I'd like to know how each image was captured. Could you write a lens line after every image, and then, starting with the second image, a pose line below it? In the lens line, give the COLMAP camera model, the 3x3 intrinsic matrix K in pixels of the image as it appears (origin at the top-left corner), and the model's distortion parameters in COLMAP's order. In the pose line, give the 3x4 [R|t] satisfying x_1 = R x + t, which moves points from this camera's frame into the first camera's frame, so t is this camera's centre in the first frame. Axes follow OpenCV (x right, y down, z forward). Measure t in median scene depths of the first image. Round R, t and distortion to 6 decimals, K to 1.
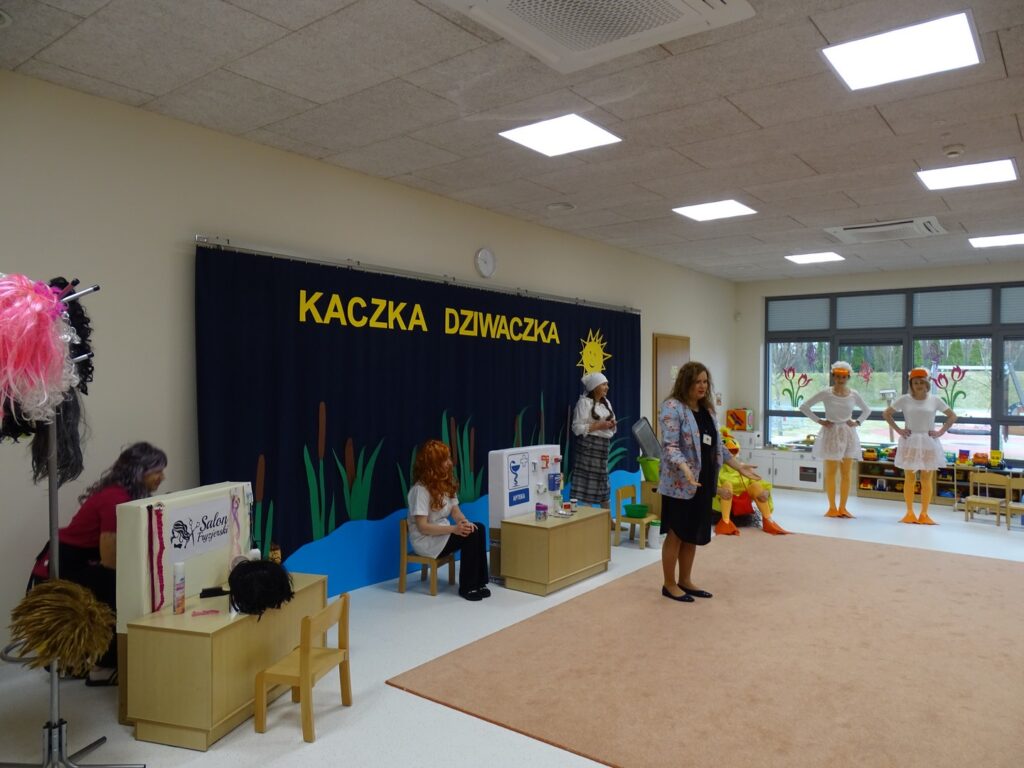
lens RADIAL K [[731.5, 0, 511.0], [0, 731.5, 383.5], [0, 0, 1]] dist [0.006382, 0.001088]
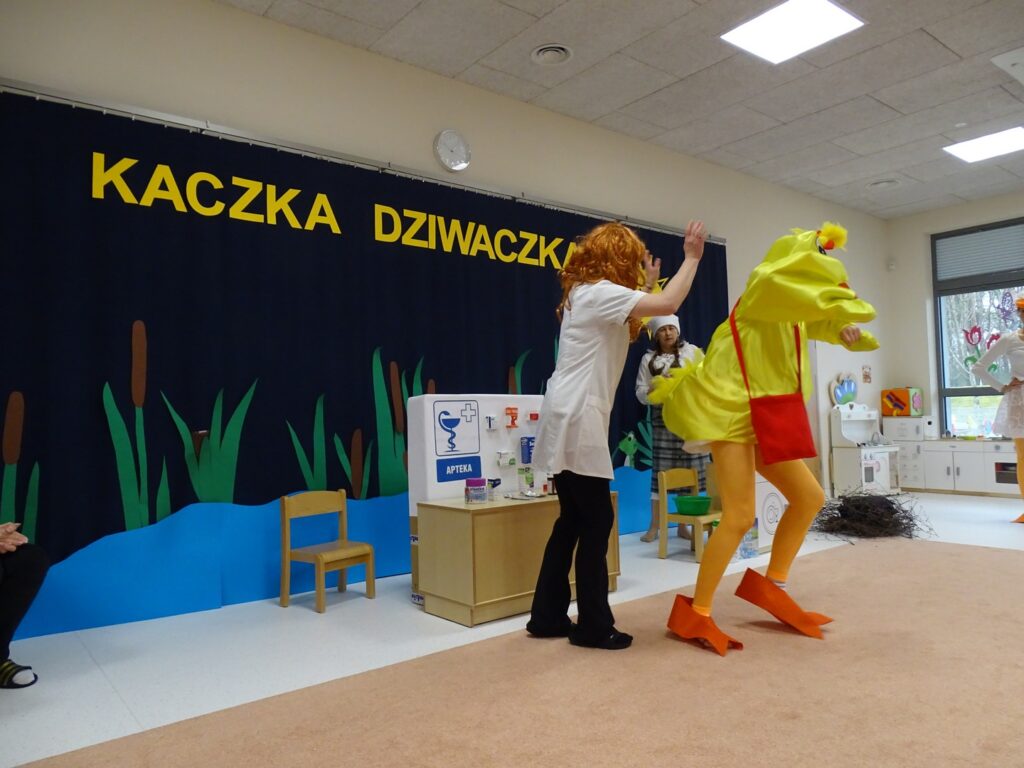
lens RADIAL K [[731.5, 0, 513.2], [0, 731.5, 384.8], [0, 0, 1]] dist [0.006382, 0.001088]
pose [[0.972252, -0.041908, -0.230154, 0.190721], [0.029812, 0.997998, -0.055786, 0.110469], [0.232031, 0.047377, 0.971554, 0.361833]]
